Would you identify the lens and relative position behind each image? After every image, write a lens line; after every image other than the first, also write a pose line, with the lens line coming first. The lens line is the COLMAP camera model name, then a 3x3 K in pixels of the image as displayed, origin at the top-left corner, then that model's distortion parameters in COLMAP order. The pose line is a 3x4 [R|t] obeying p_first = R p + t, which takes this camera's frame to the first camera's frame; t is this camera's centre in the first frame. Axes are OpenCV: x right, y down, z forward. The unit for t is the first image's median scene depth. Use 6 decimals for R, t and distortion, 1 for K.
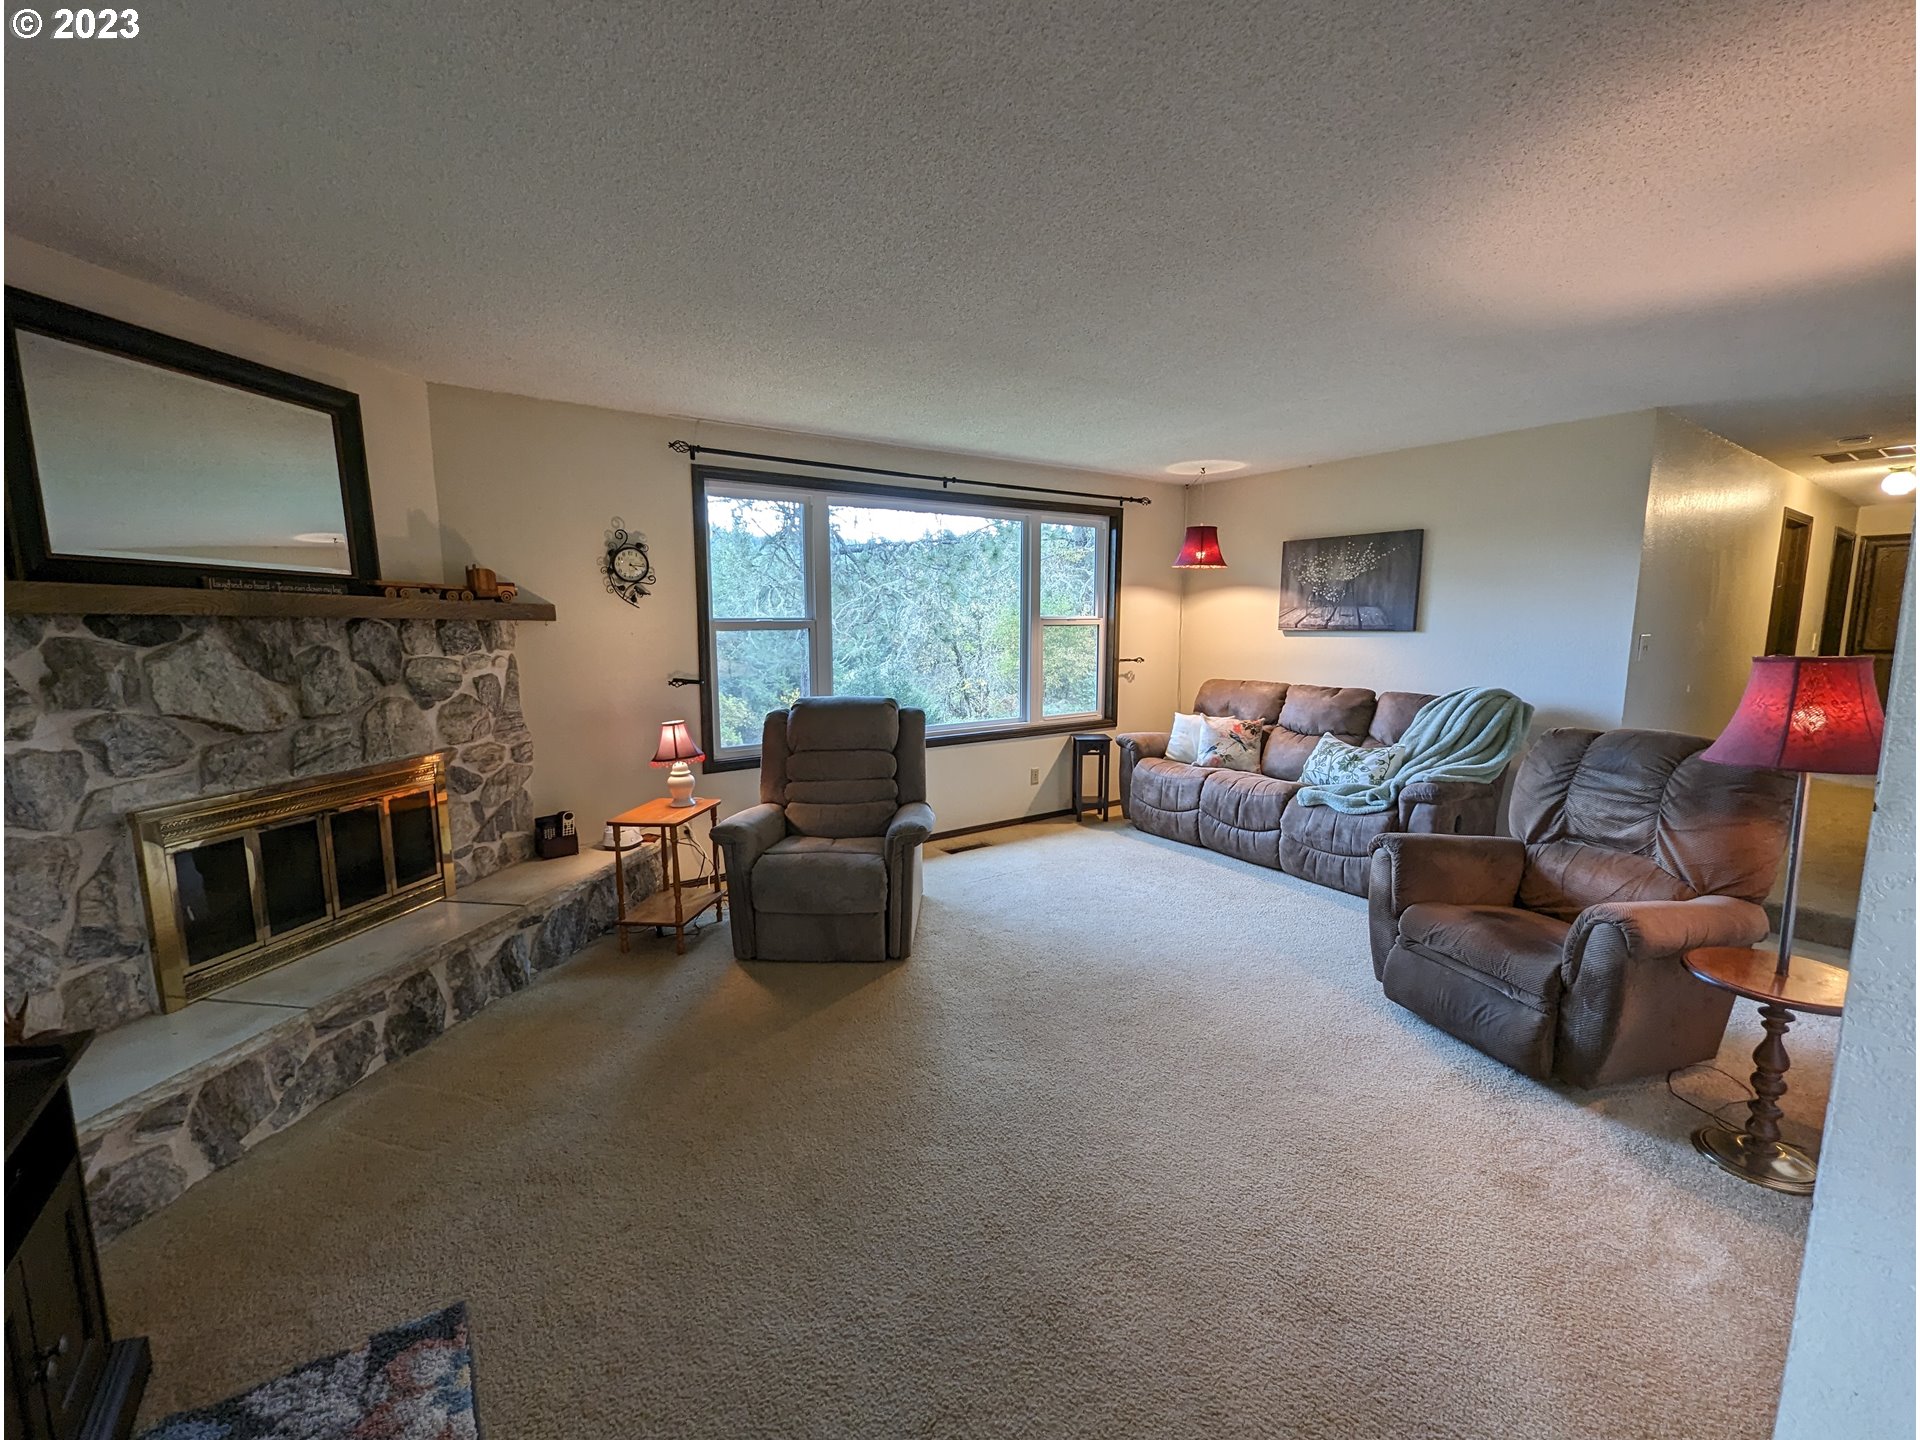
lens RADIAL K [[792.6, 0, 957.8], [0, 792.6, 727.7], [0, 0, 1]] dist [0.000241, 0.000076]
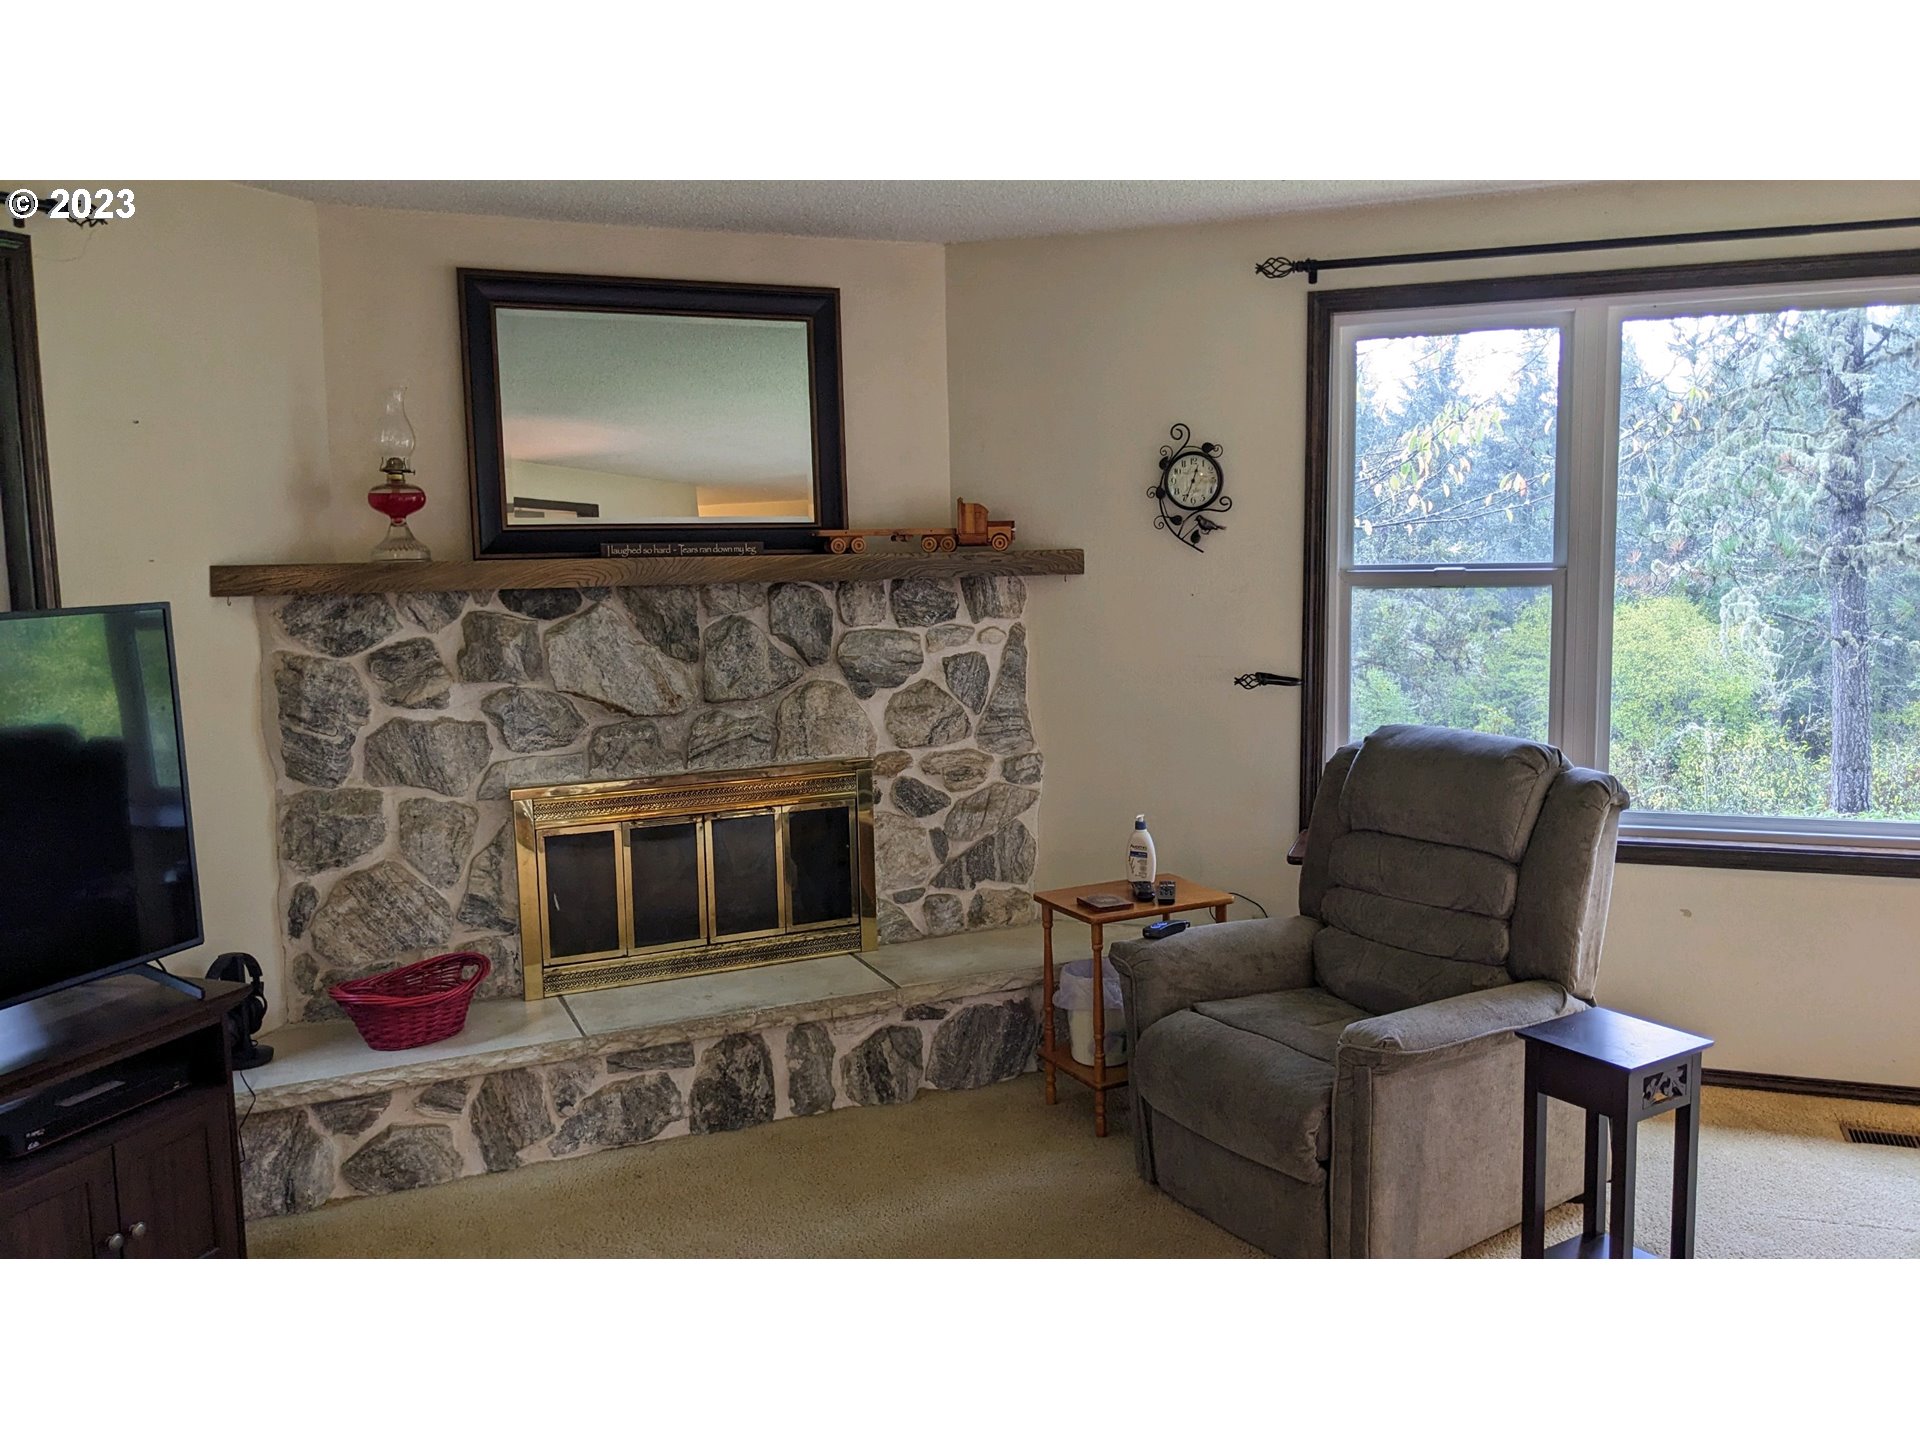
lens RADIAL K [[1446.1, 0, 960.0], [0, 1446.1, 720.0], [0, 0, 1]] dist [0.005902, -0.005553]
pose [[0.562758, 0.102074, -0.820295, 0.545642], [-0.090650, 0.993982, 0.061497, -0.103108], [0.821636, 0.039752, 0.568625, 0.320745]]
